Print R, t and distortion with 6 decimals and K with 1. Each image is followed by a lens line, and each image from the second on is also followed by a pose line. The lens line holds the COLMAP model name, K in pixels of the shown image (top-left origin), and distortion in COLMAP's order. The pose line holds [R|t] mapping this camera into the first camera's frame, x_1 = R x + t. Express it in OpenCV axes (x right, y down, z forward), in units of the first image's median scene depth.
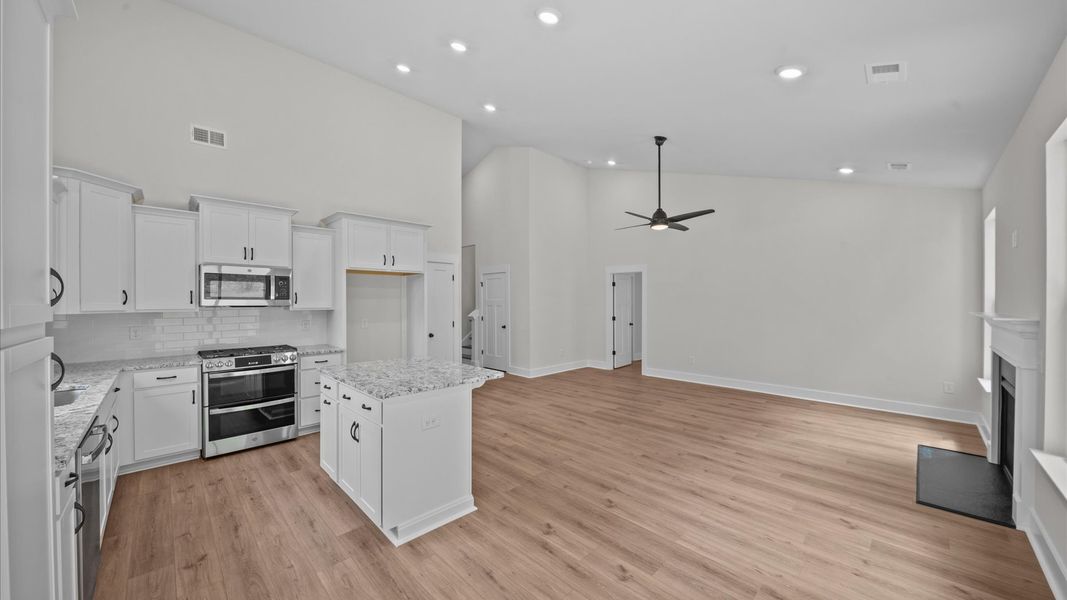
lens RADIAL K [[378.9, 0, 534.6], [0, 378.9, 299.6], [0, 0, 1]] dist [0.010084, -0.006454]
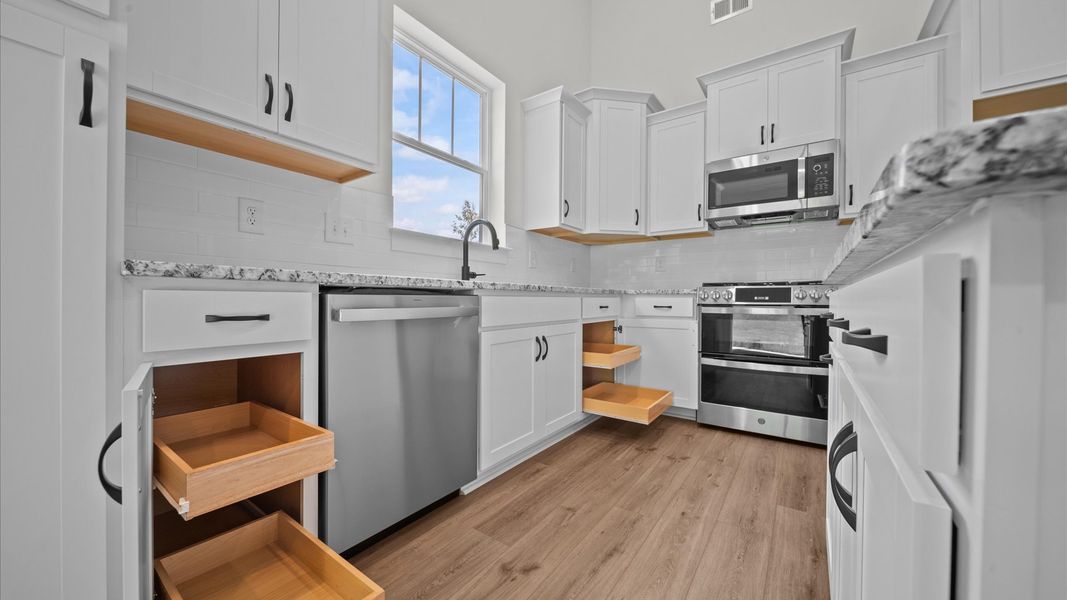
lens RADIAL K [[378.9, 0, 534.6], [0, 378.9, 299.6], [0, 0, 1]] dist [0.010084, -0.006454]
pose [[0.174523, 0.003045, -0.984648, -0.196476], [-0.003496, 0.999991, 0.002473, 0.170489], [0.984647, 0.003011, 0.174532, 0.532096]]
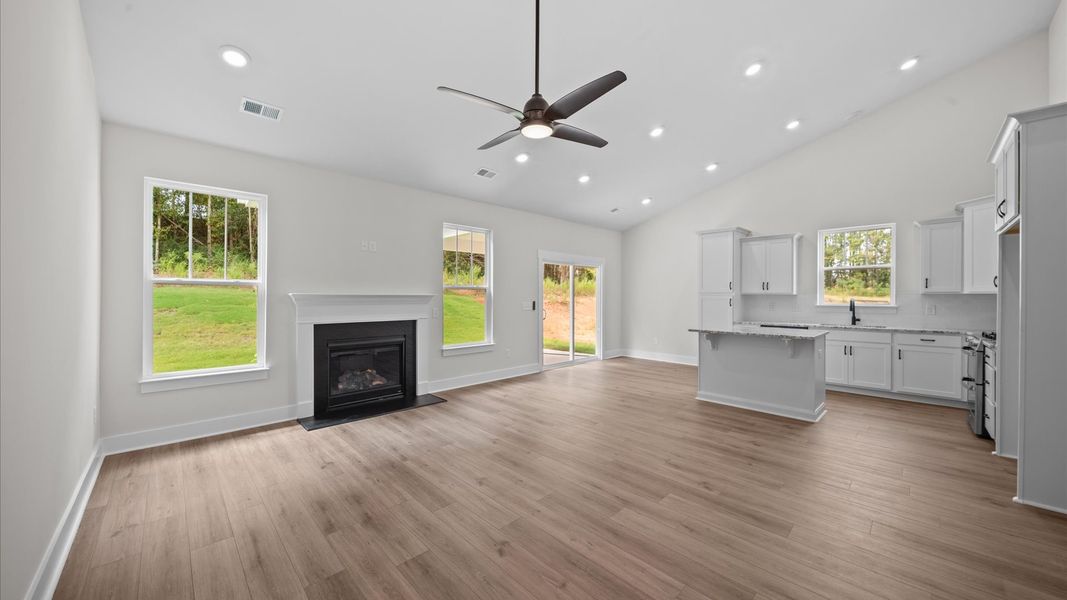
lens RADIAL K [[378.9, 0, 534.6], [0, 378.9, 299.6], [0, 0, 1]] dist [0.010084, -0.006454]
pose [[-0.999999, -0.001450, 0.000812, 0.451896], [-0.001445, 0.999981, 0.005962, 0.043900], [-0.000820, 0.005961, -0.999982, 2.054184]]
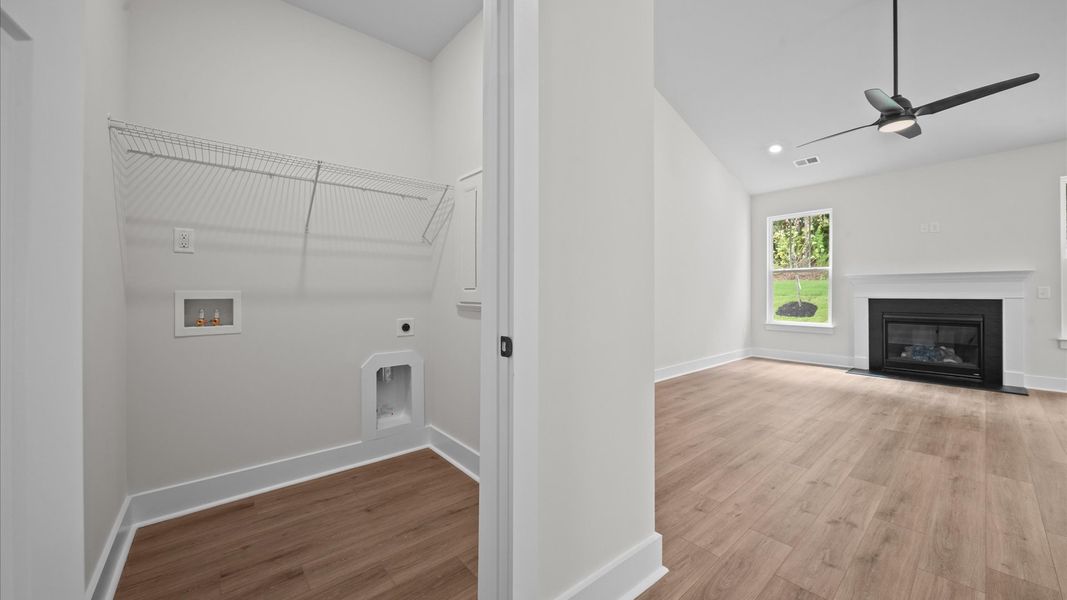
lens RADIAL K [[378.9, 0, 534.6], [0, 378.9, 299.6], [0, 0, 1]] dist [0.010084, -0.006454]
pose [[0.064467, -0.022099, 0.997675, -0.450152], [0.005580, 0.999747, 0.021785, 0.092201], [-0.997904, 0.004163, 0.064574, 2.110054]]
